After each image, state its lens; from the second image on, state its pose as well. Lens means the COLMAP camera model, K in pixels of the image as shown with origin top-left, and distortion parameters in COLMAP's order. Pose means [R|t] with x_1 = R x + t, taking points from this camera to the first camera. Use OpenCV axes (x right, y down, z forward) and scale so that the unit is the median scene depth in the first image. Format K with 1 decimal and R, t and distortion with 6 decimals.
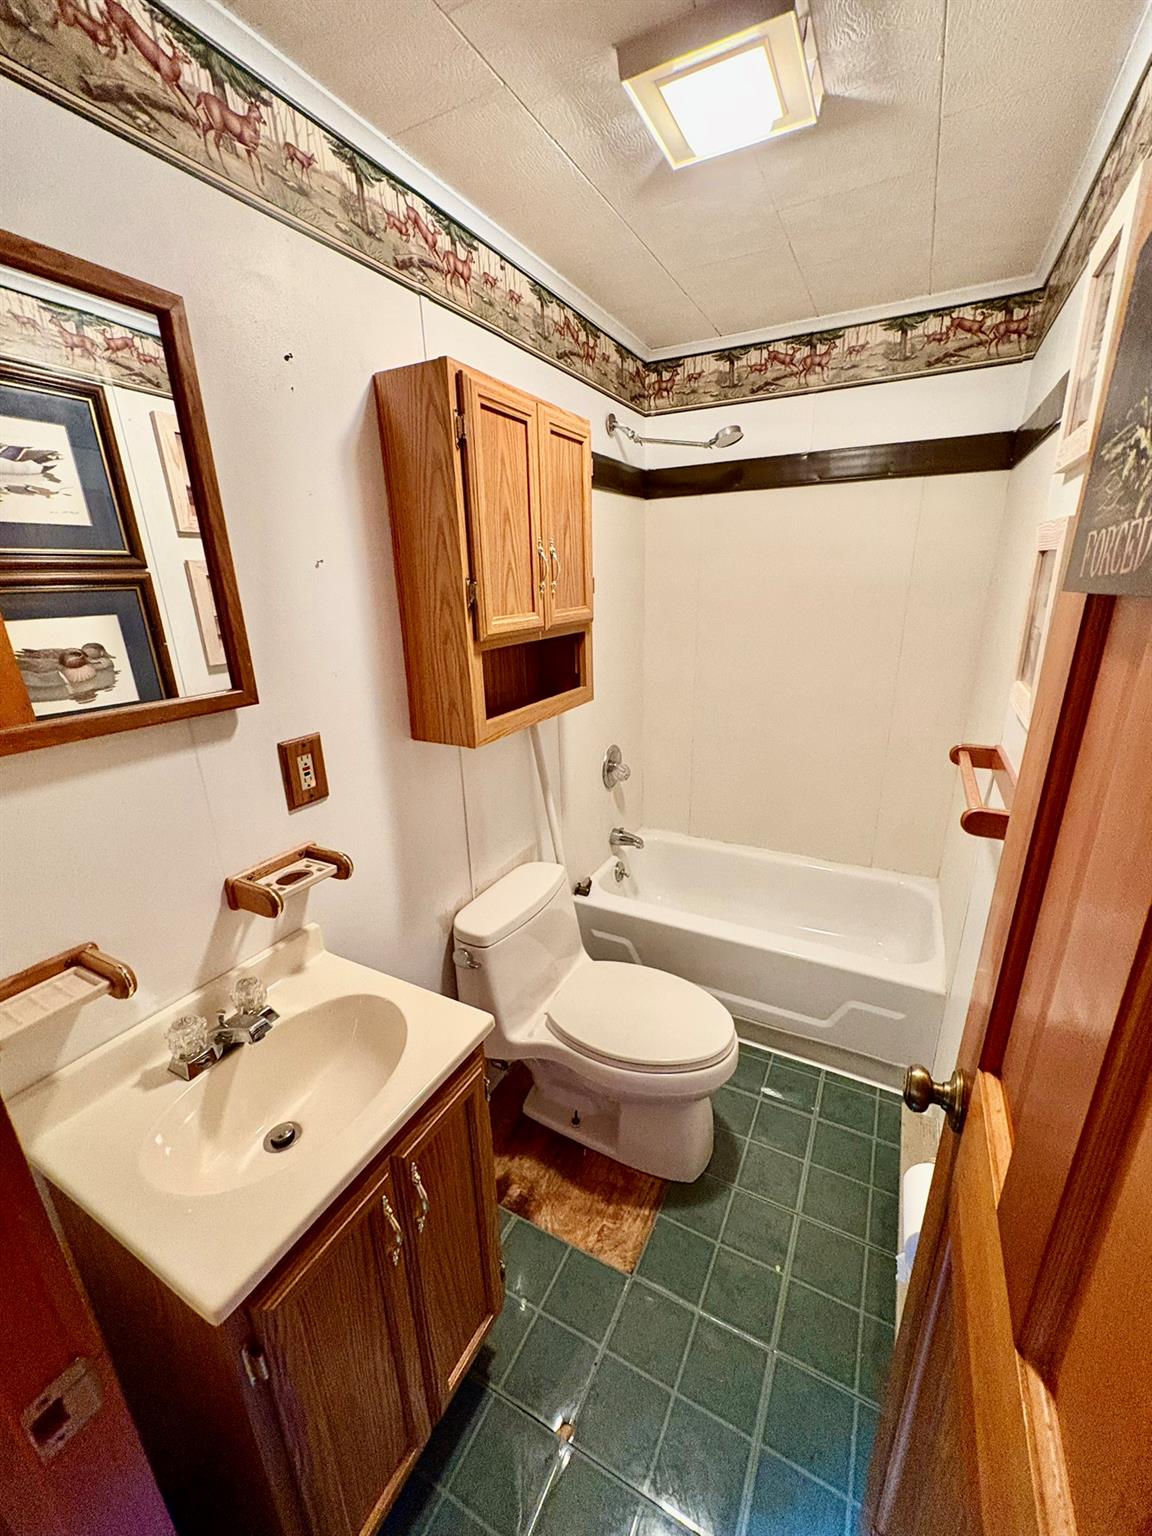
lens RADIAL K [[609.1, 0, 574.3], [0, 609.1, 767.7], [0, 0, 1]] dist [-0.000177, -0.000268]
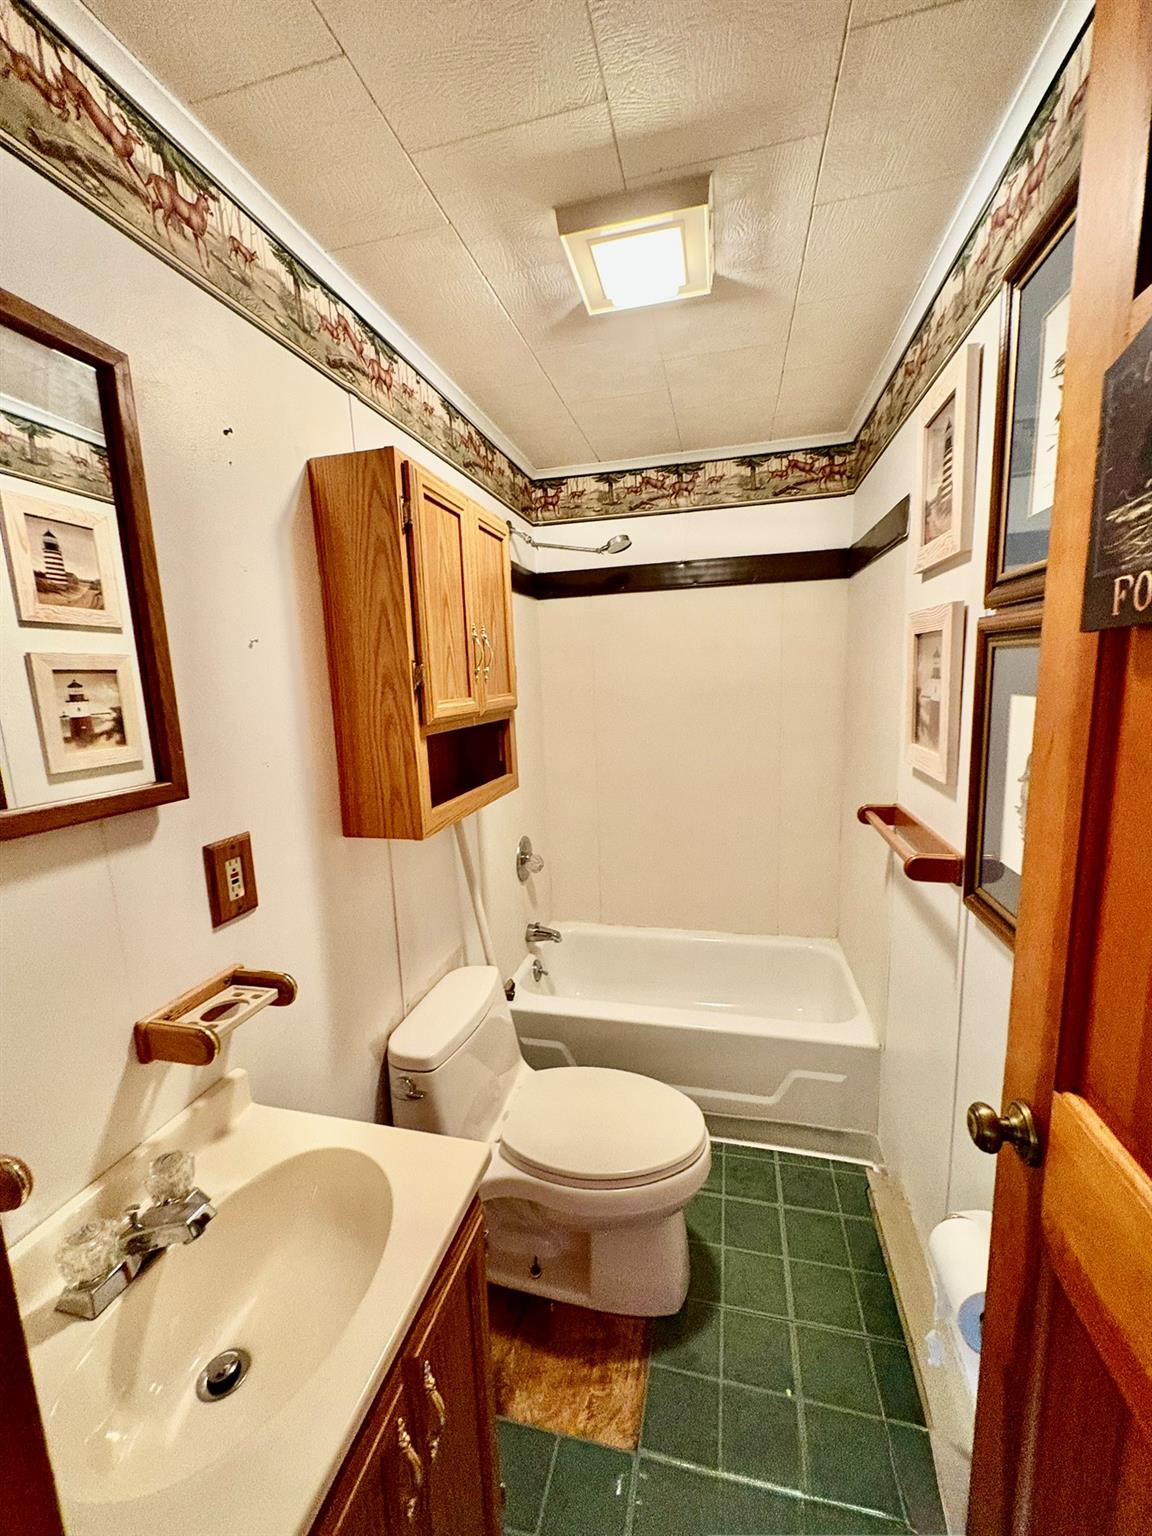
lens RADIAL K [[609.1, 0, 574.3], [0, 609.1, 767.7], [0, 0, 1]] dist [-0.000177, -0.000268]
pose [[0.970678, -0.047290, 0.235685, -0.165357], [0.085407, 0.984334, -0.154246, 0.024106], [-0.224699, 0.169852, 0.959511, 0.054113]]
